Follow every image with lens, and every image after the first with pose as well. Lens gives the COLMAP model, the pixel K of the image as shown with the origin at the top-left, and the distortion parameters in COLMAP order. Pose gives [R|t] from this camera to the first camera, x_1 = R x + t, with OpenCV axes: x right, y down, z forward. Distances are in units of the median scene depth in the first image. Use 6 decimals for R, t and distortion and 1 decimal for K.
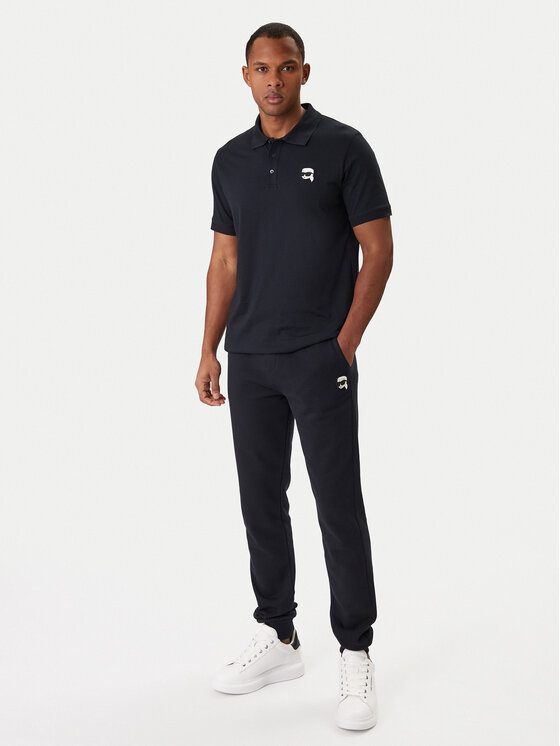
lens RADIAL K [[1046.5, 0, 280.0], [0, 1046.5, 373.0], [0, 0, 1]] dist [0.016616, 0.008272]
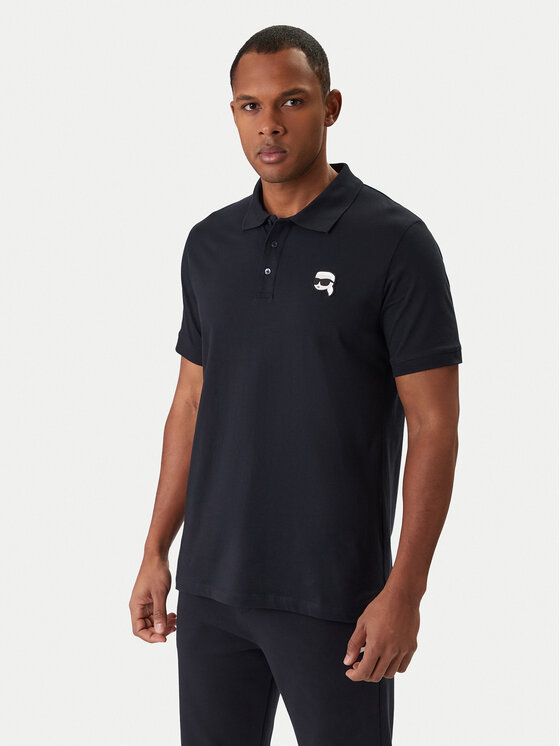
lens RADIAL K [[1164.9, 0, 280.0], [0, 1164.9, 373.0], [0, 0, 1]] dist [-0.204487, -0.019665]
pose [[0.996169, 0.062704, -0.060959, 0.042461], [-0.066573, 0.995749, -0.063653, -0.091284], [0.056709, 0.067467, 0.996109, 0.334913]]
